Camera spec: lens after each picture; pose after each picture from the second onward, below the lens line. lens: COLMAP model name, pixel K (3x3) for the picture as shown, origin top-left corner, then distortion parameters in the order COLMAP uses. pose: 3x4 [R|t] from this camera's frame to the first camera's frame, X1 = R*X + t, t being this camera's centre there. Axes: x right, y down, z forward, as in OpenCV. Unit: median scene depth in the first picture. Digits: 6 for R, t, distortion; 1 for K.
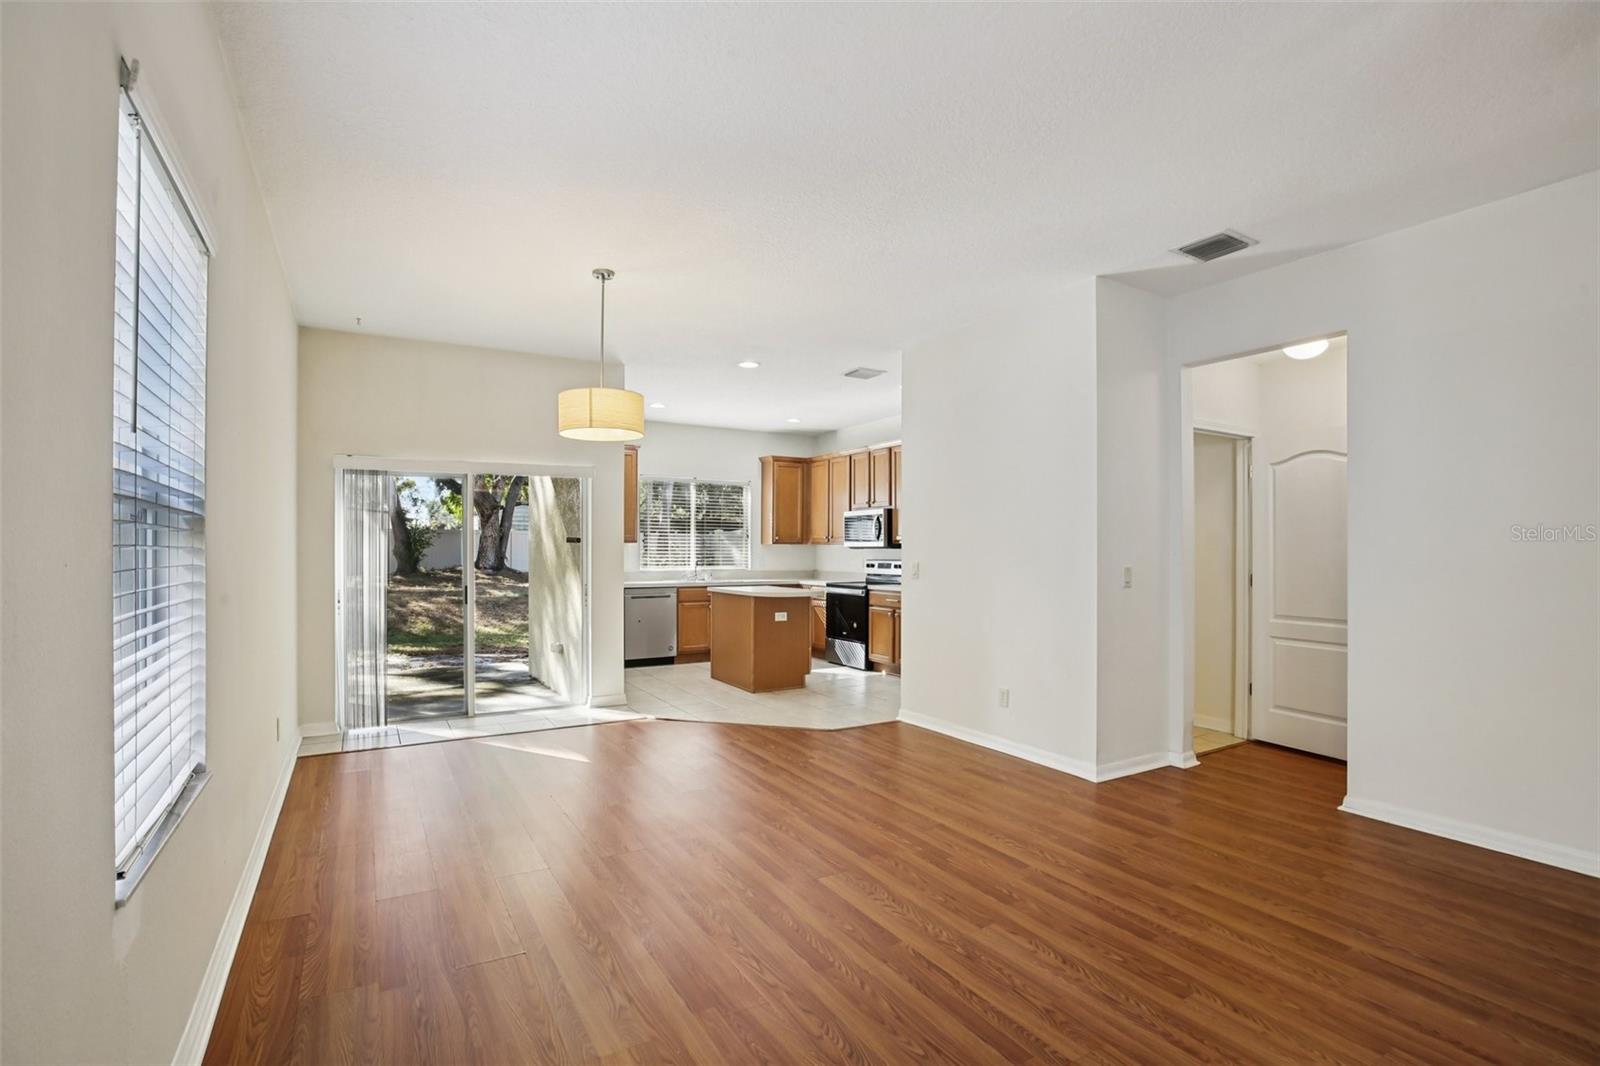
lens RADIAL K [[735.3, 0, 798.8], [0, 735.3, 550.1], [0, 0, 1]] dist [-0.042926, 0.010272]
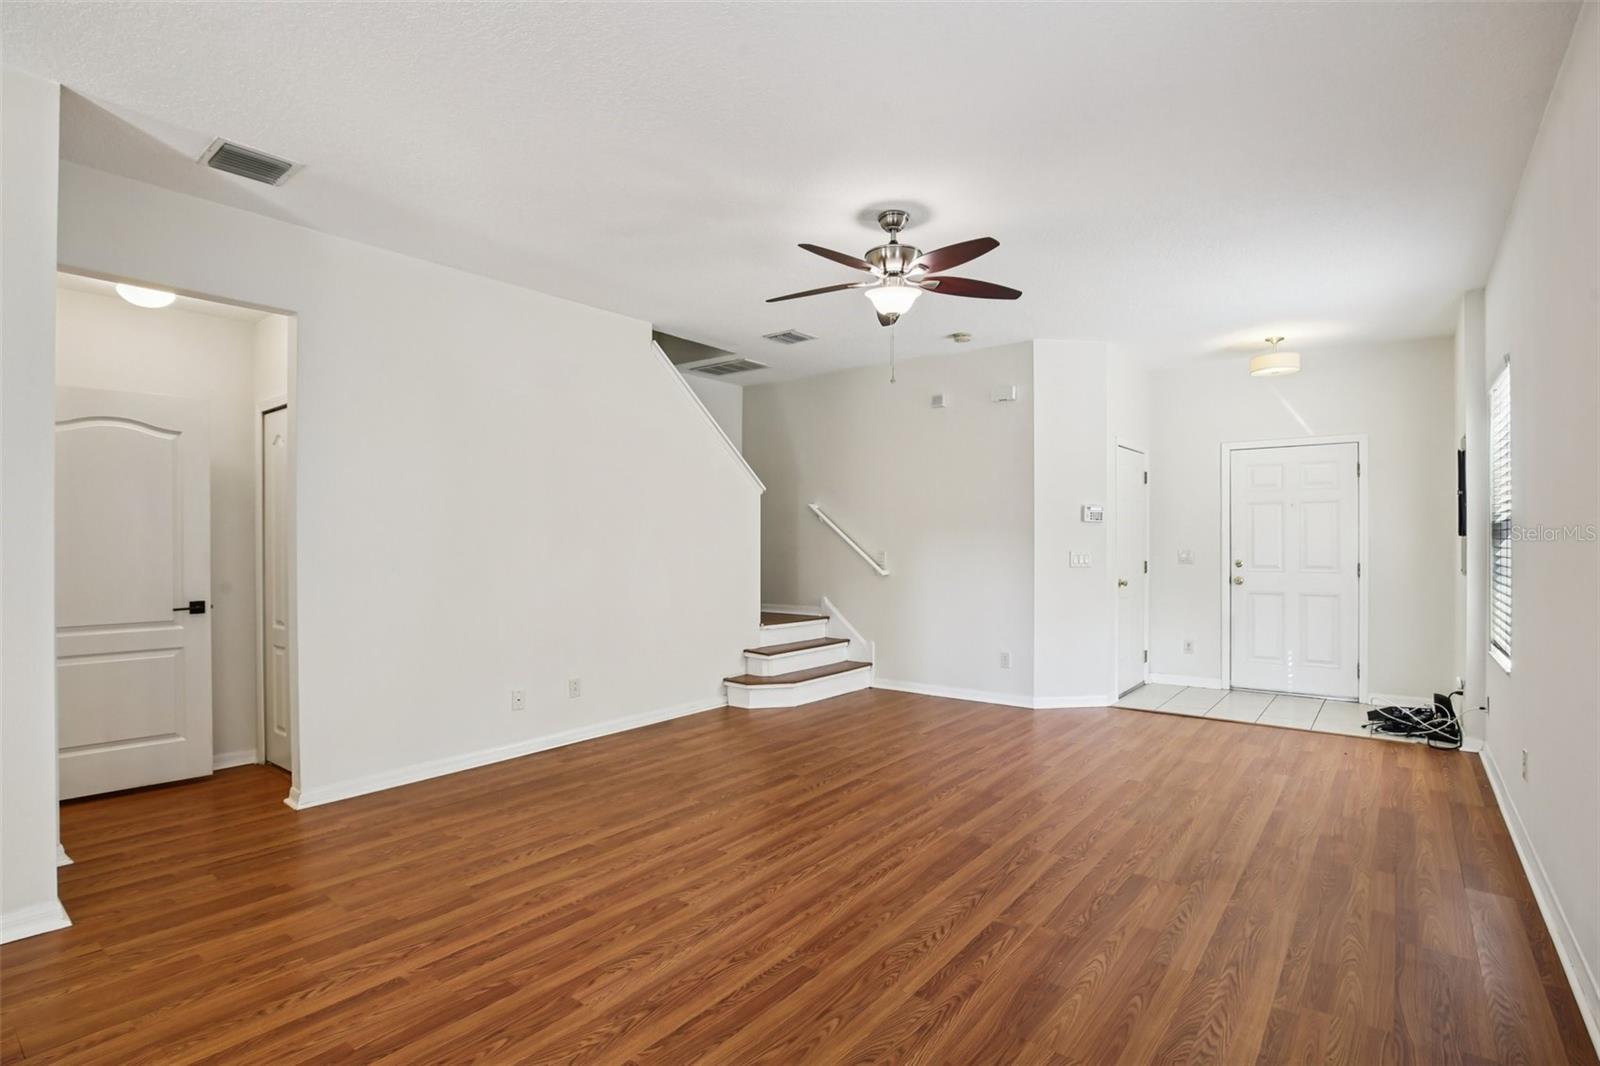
lens RADIAL K [[764.0, 0, 800.0], [0, 764.0, 533.0], [0, 0, 1]] dist [-0.025624, -0.000056]
pose [[-0.348114, 0.007486, 0.937422, -0.592850], [0.003462, 0.999972, -0.006700, 0.001228], [-0.937446, 0.000913, -0.348130, 1.008885]]
